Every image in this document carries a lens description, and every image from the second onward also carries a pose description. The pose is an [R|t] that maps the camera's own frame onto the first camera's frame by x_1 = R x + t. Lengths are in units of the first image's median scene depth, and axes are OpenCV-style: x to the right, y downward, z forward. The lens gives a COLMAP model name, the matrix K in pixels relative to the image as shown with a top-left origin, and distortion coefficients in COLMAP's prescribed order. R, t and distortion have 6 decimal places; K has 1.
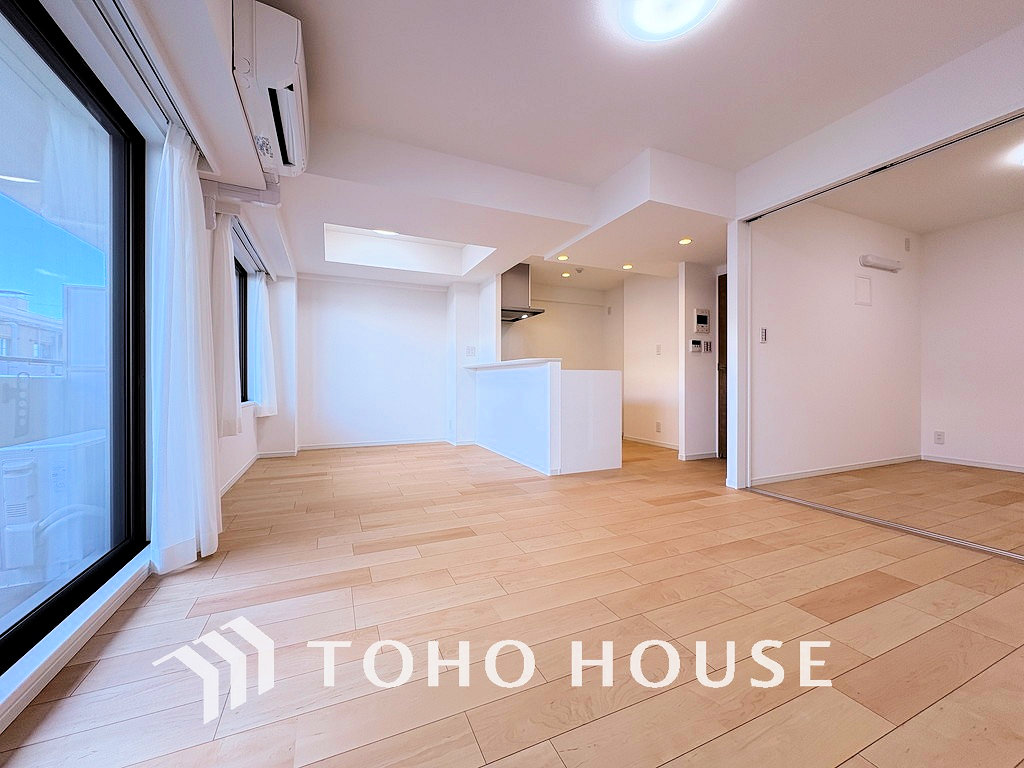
lens RADIAL K [[408.5, 0, 512.0], [0, 408.5, 384.0], [0, 0, 1]] dist [0.002676, 0.000120]
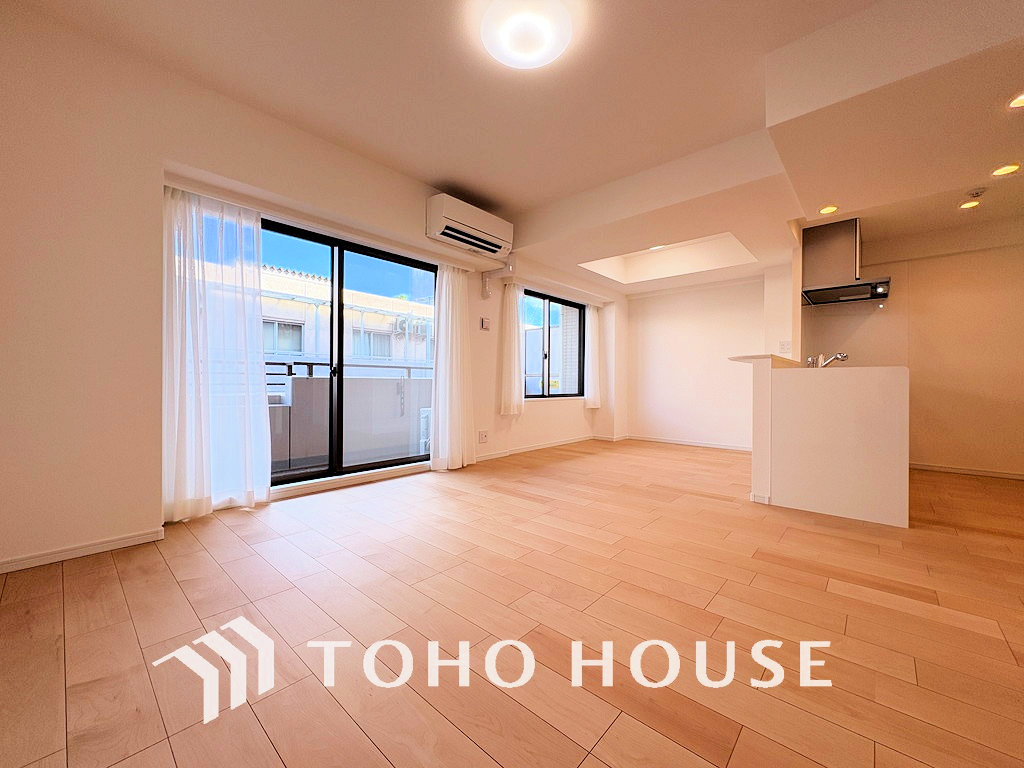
lens RADIAL K [[408.5, 0, 512.0], [0, 408.5, 384.0], [0, 0, 1]] dist [0.002676, 0.000120]
pose [[0.407152, 0.006914, -0.913334, 0.535162], [-0.011523, 0.999931, 0.002433, -0.001747], [0.913288, 0.009534, 0.407204, 0.205236]]
